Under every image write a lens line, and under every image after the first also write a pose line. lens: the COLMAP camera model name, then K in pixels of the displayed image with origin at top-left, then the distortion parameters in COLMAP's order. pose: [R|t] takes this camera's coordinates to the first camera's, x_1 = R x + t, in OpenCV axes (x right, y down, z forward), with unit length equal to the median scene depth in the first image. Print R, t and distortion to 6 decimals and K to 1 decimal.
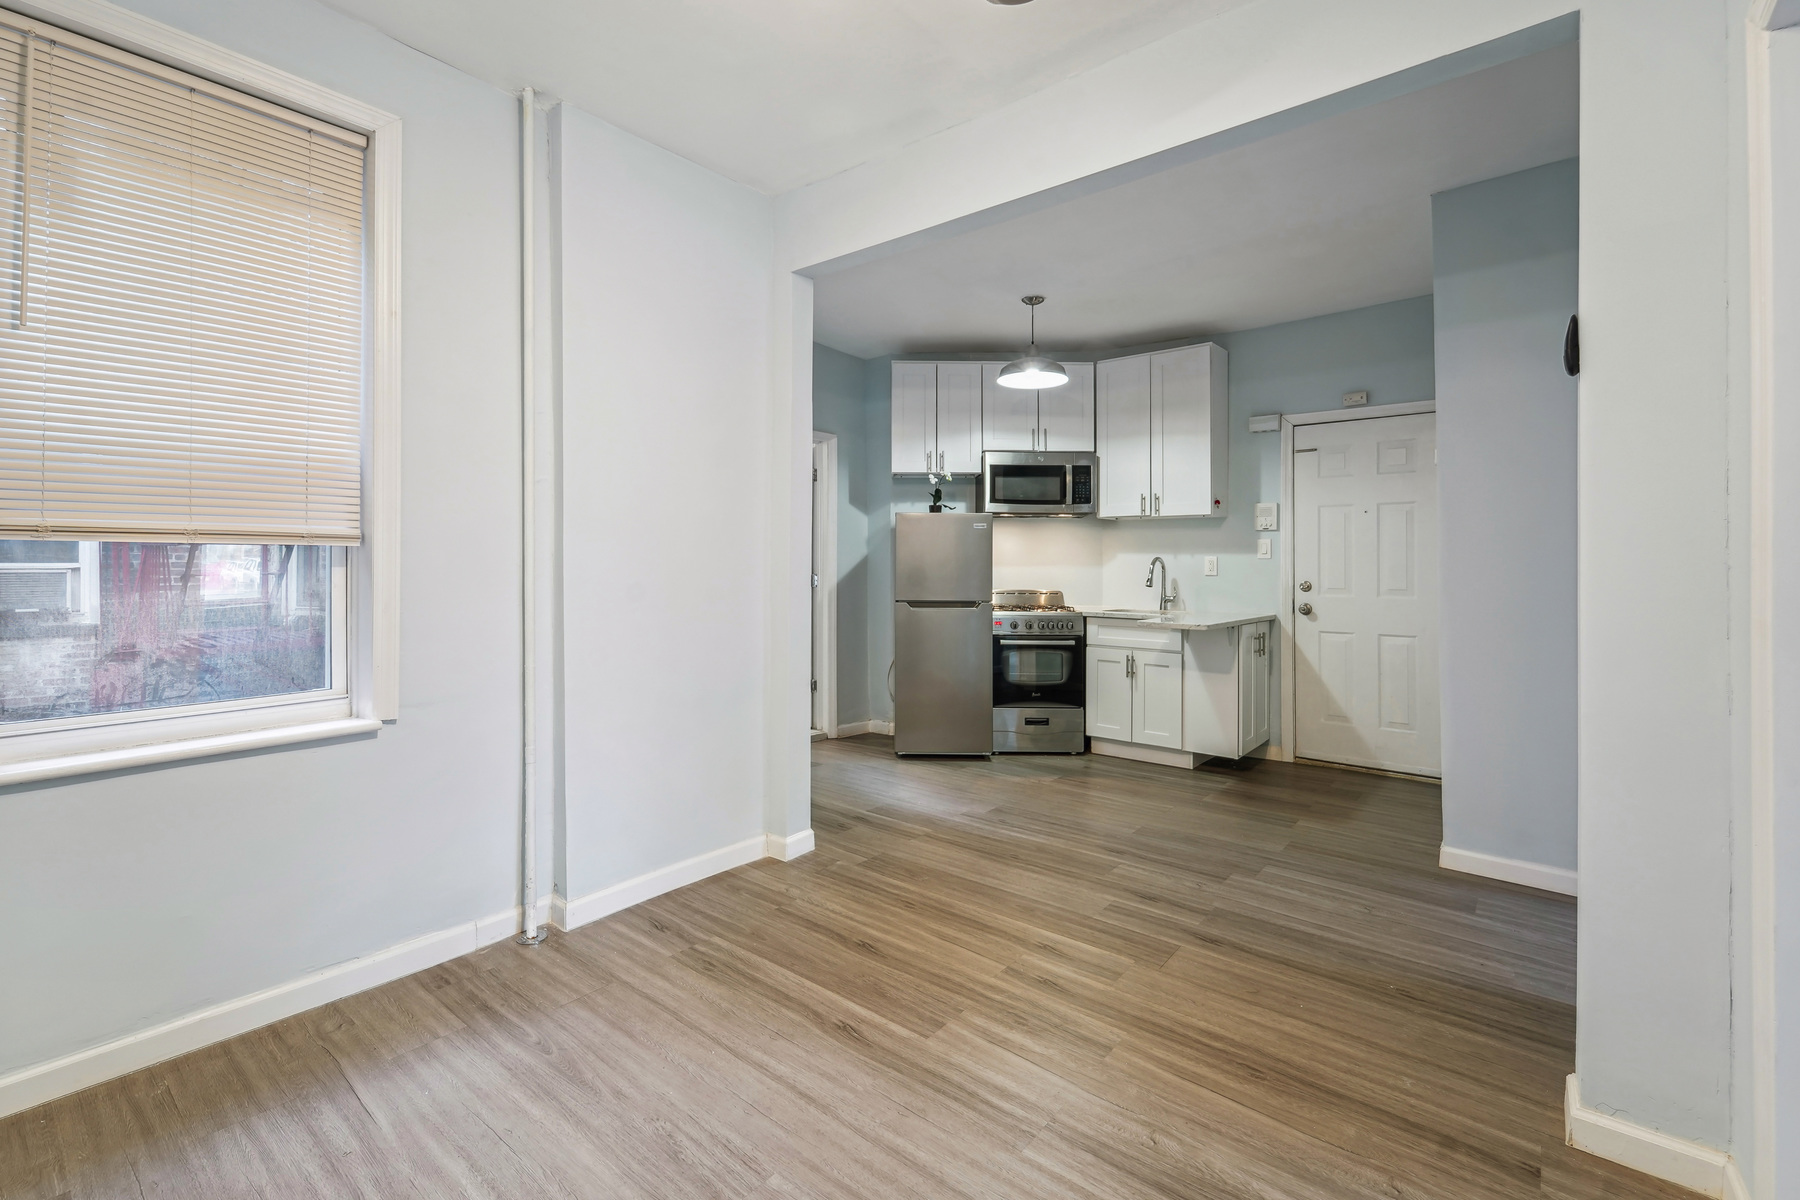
lens RADIAL K [[765.3, 0, 900.4], [0, 765.3, 550.1], [0, 0, 1]] dist [0.020136, -0.001133]
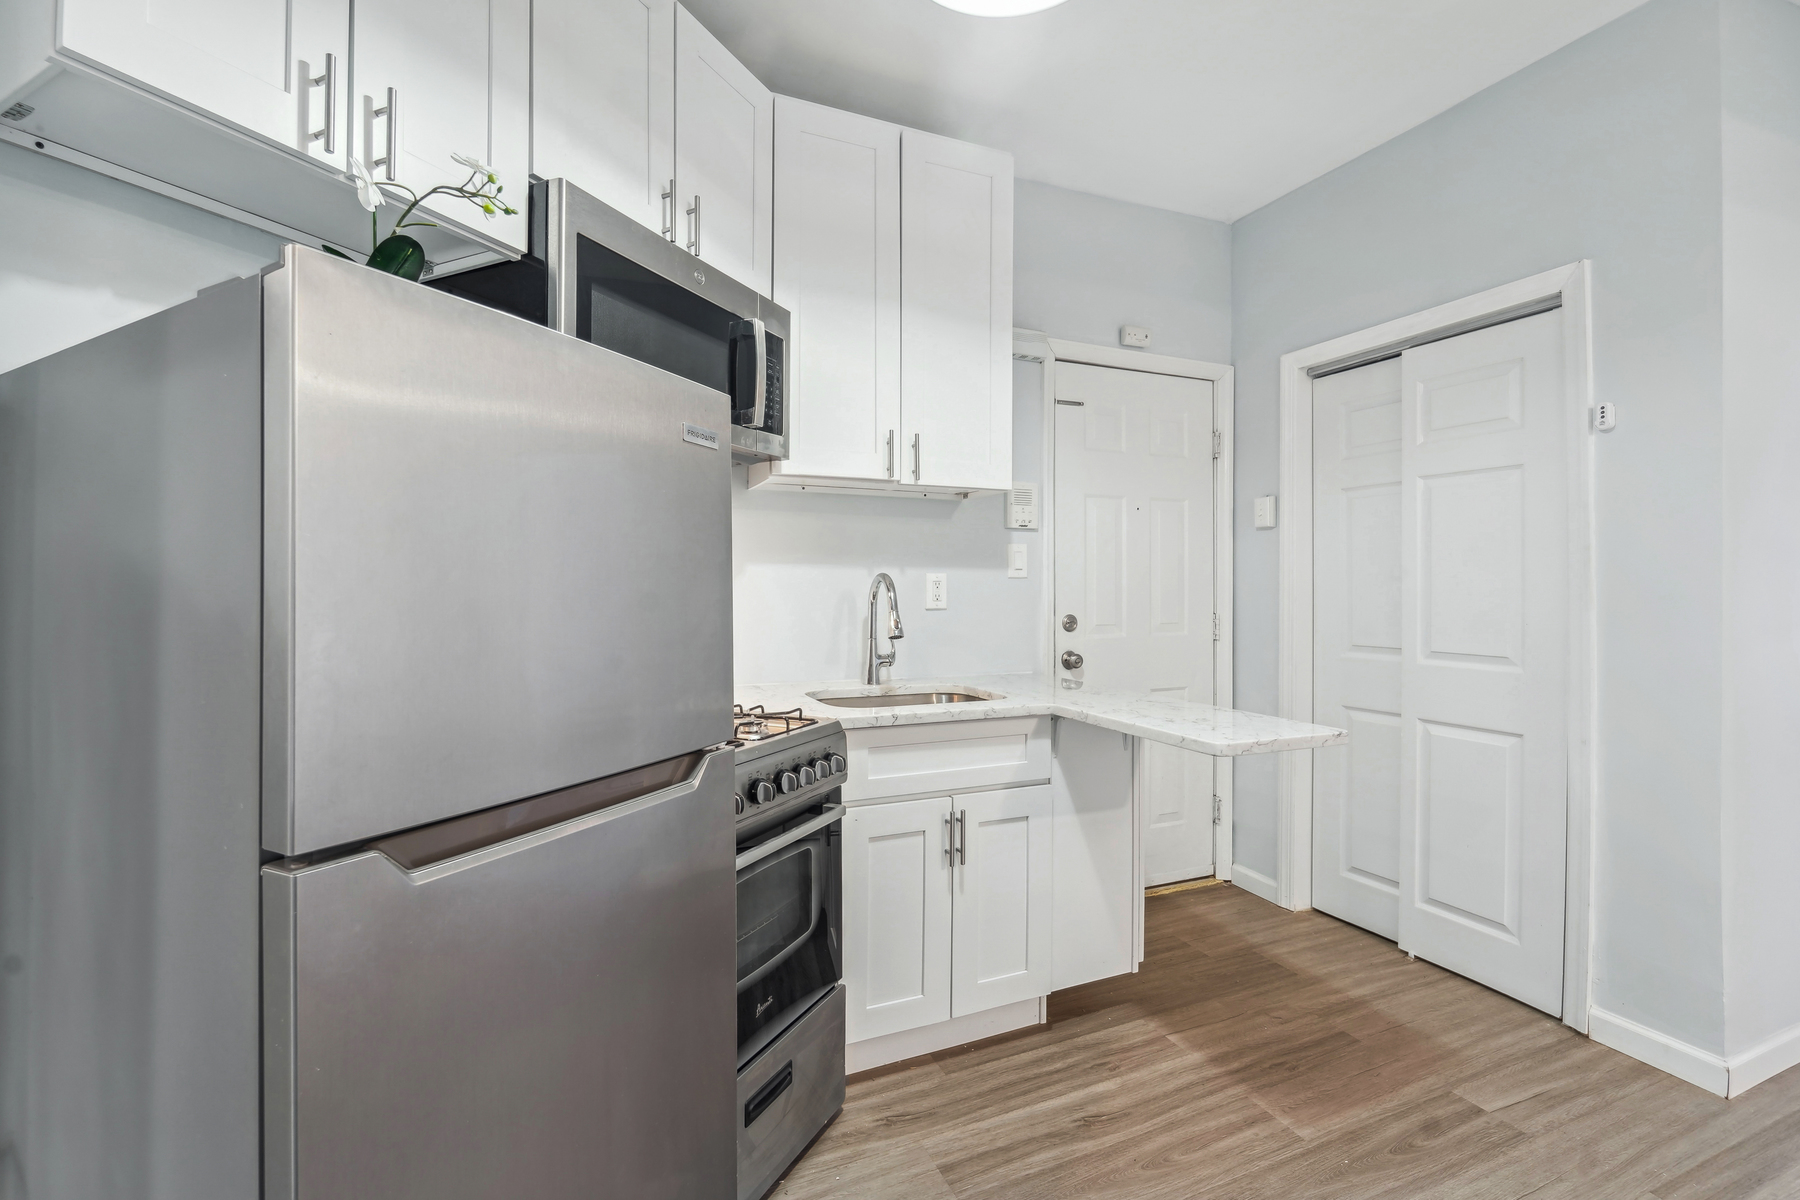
lens RADIAL K [[773.5, 0, 903.5], [0, 773.5, 579.1], [0, 0, 1]] dist [-0.004450, -0.000446]
pose [[0.476762, 0.005798, 0.879013, -0.109443], [-0.012090, 0.999927, -0.000038, 0.018985], [-0.878949, -0.010609, 0.476797, 1.171538]]
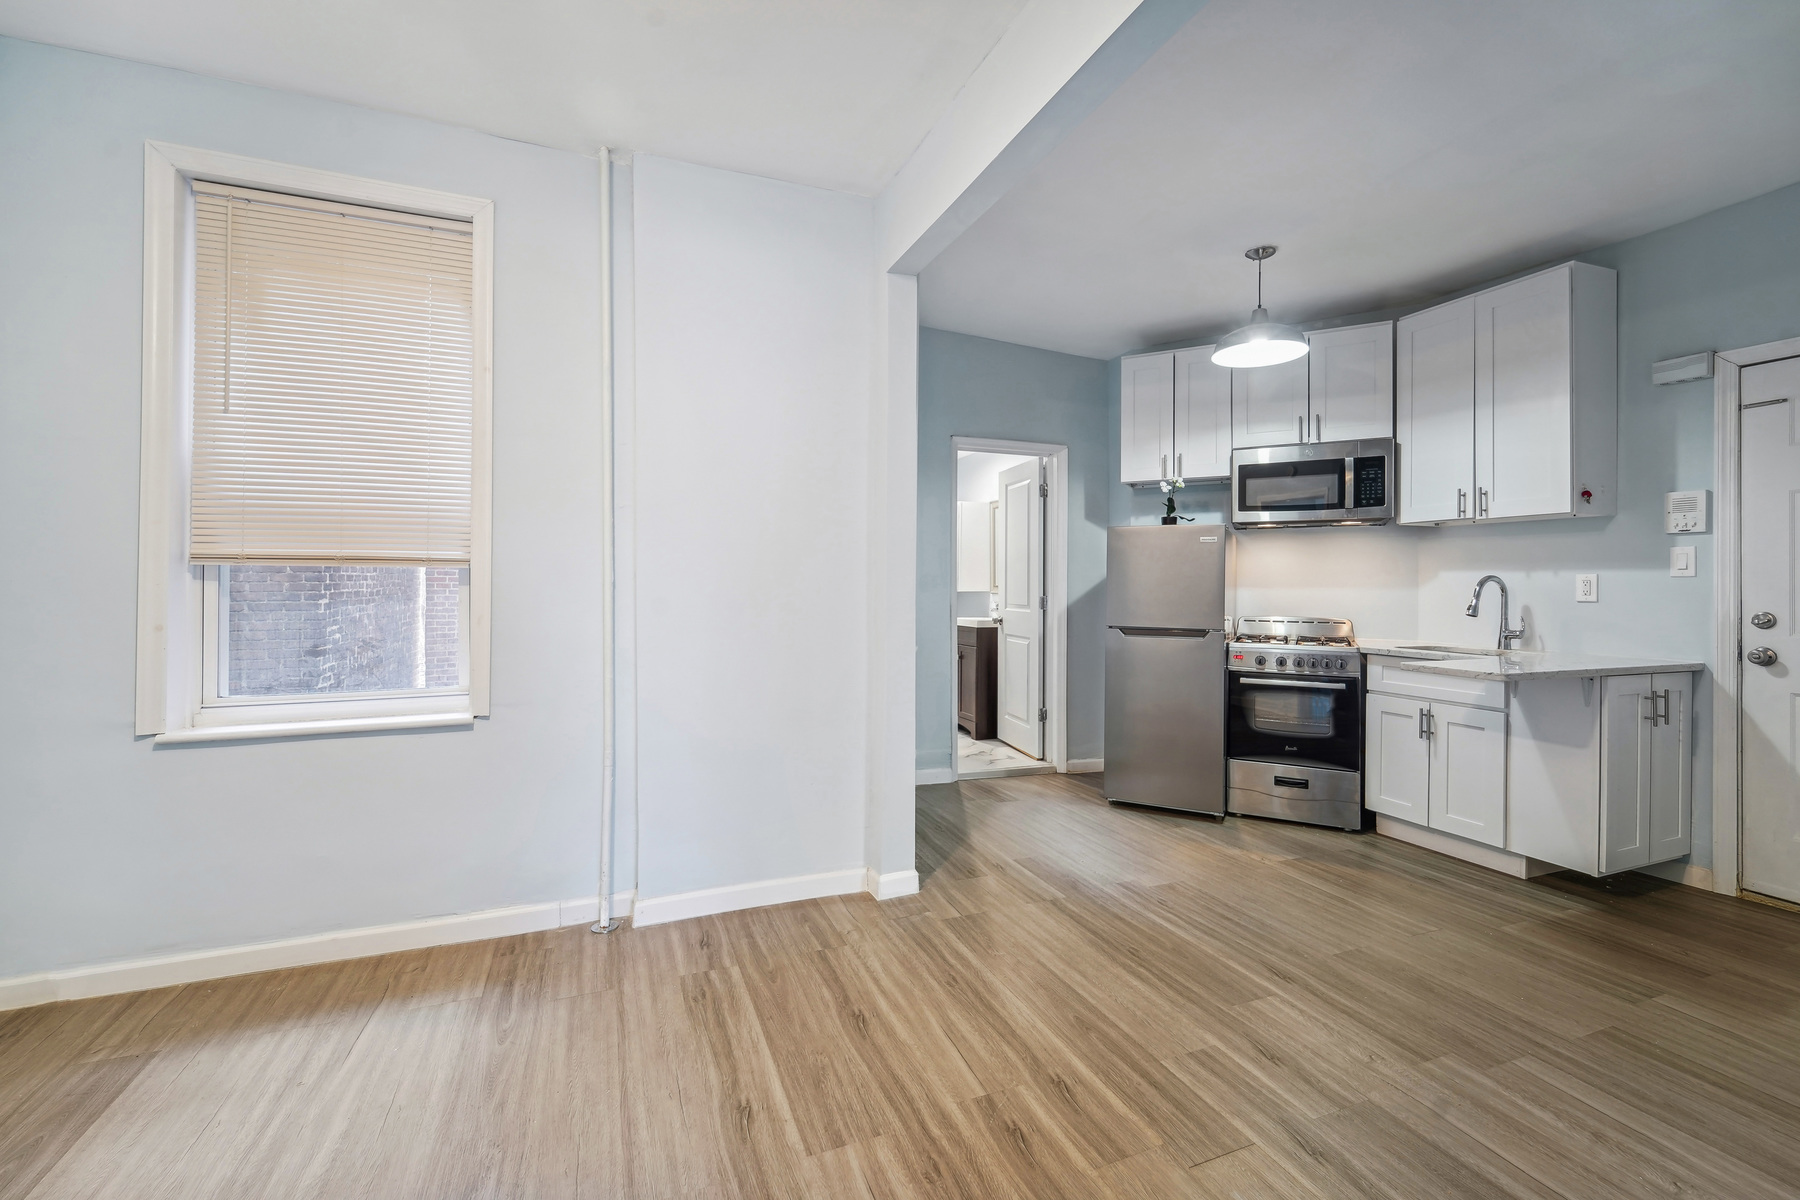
lens RADIAL K [[745.8, 0, 924.4], [0, 745.8, 577.4], [0, 0, 1]] dist [0.008838, -0.000597]
pose [[0.884561, -0.005099, -0.466397, 0.296230], [0.007595, 0.999965, 0.003472, 0.006642], [0.466363, -0.006613, 0.884569, 0.199736]]
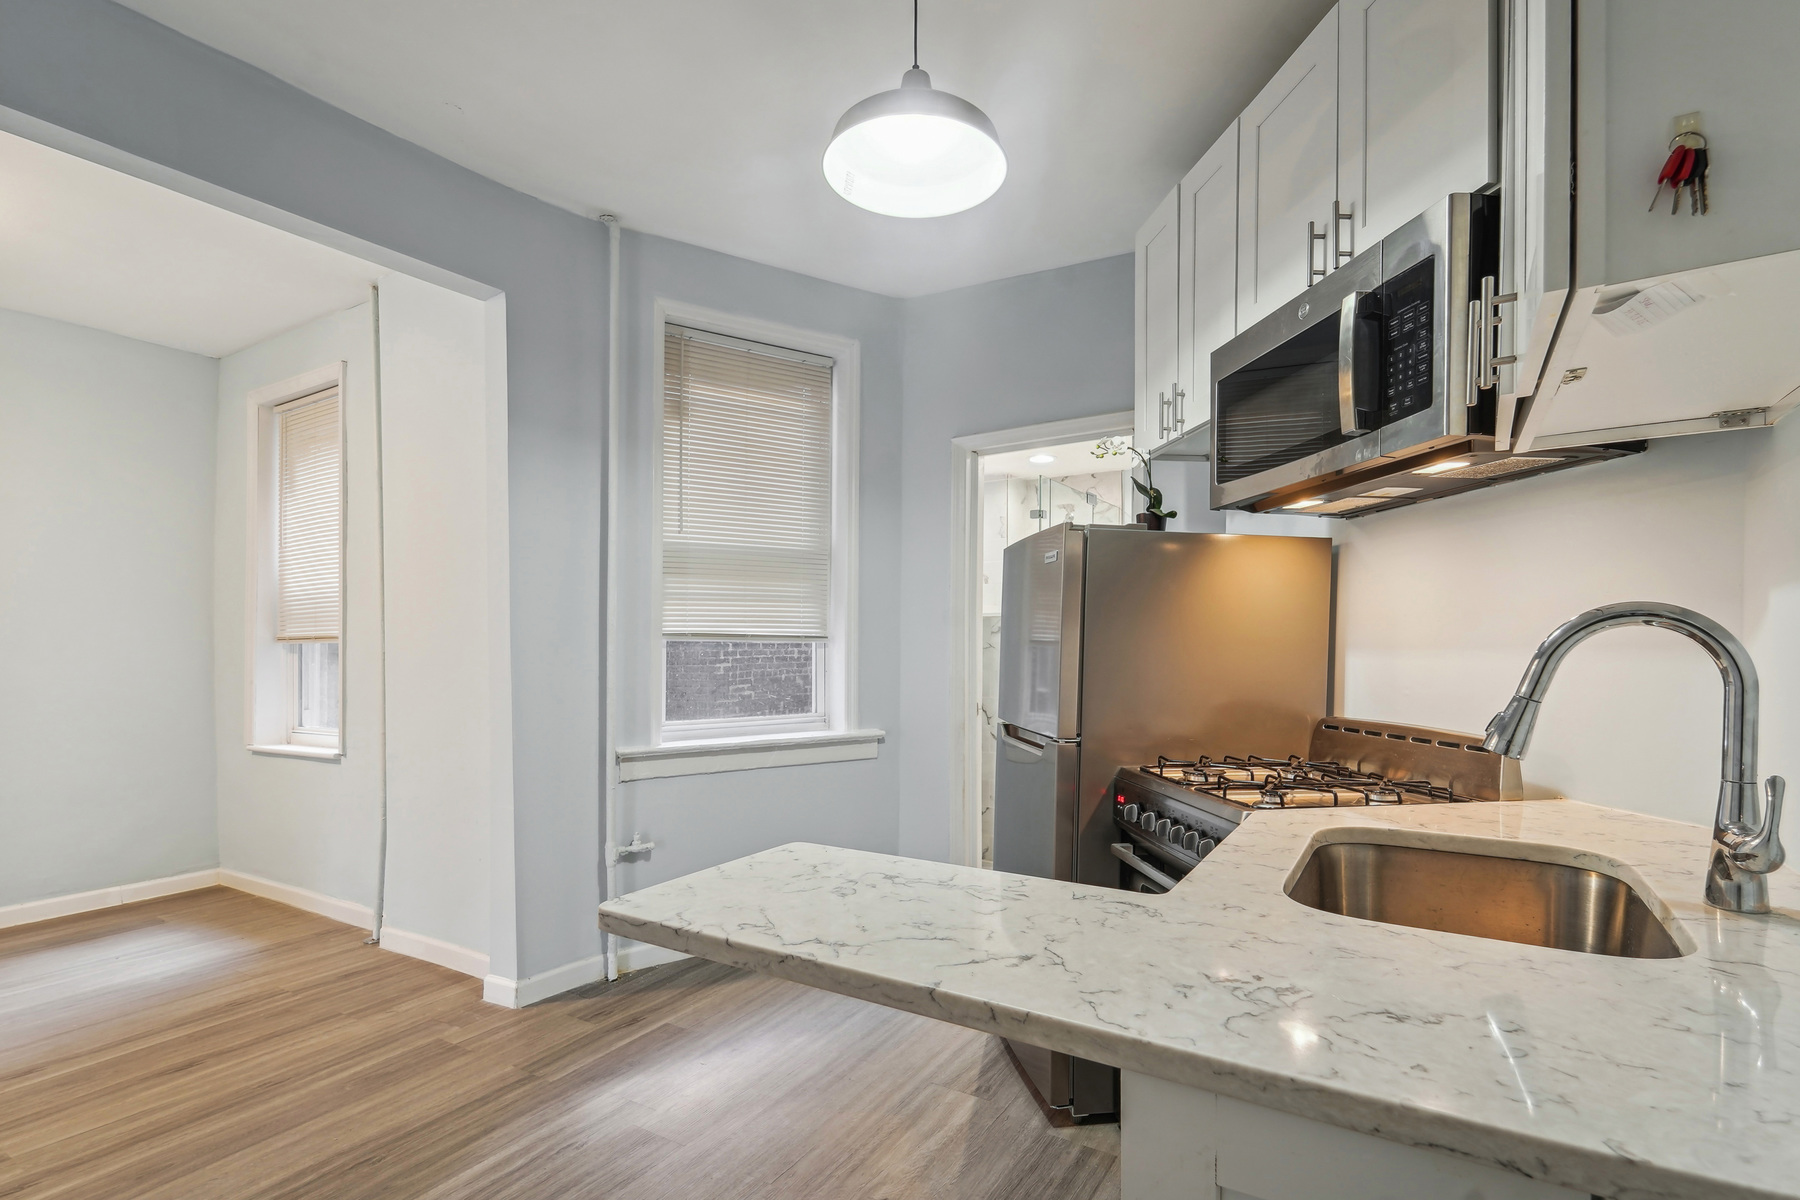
lens RADIAL K [[843.7, 0, 912.5], [0, 843.7, 656.0], [0, 0, 1]] dist [0.028496, -0.014796]
pose [[0.158803, 0.003122, -0.987305, 0.782657], [0.020899, 0.999760, 0.006522, 0.025079], [0.987089, -0.021670, 0.158700, 1.217159]]
